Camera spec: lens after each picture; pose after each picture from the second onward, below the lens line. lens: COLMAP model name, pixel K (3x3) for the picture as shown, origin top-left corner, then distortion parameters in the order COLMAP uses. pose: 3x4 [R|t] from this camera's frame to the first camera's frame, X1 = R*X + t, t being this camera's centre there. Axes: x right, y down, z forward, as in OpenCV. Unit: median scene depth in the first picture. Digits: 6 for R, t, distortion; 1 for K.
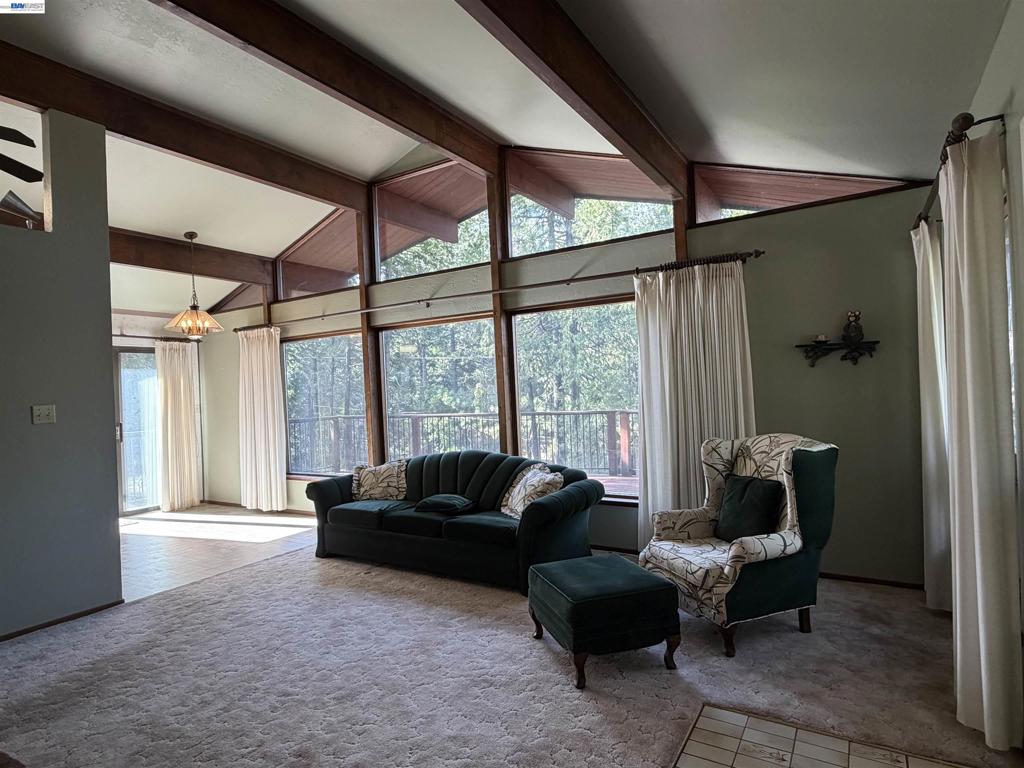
lens RADIAL K [[568.2, 0, 511.8], [0, 568.2, 385.4], [0, 0, 1]] dist [-0.001203, -0.000355]
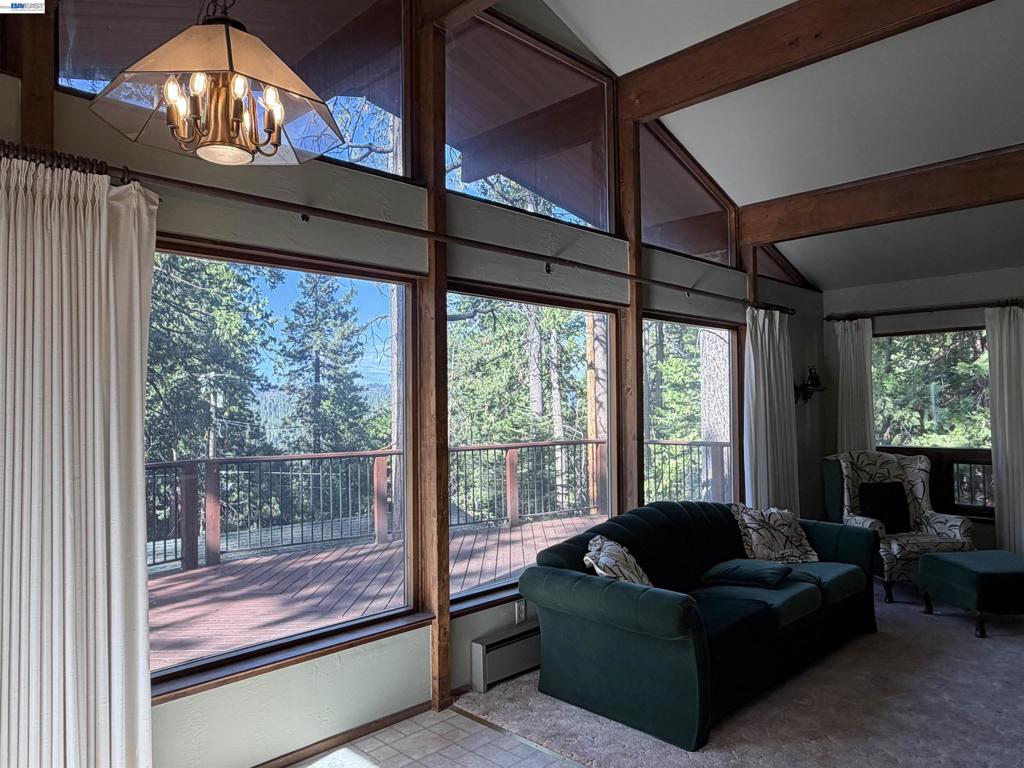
lens RADIAL K [[714.3, 0, 511.8], [0, 714.3, 387.0], [0, 0, 1]] dist [0.004213, 0.000858]
pose [[0.223454, 0.054869, 0.973169, -1.346288], [-0.006858, 0.998478, -0.054721, 0.030070], [-0.974690, 0.005554, 0.223490, 1.366354]]
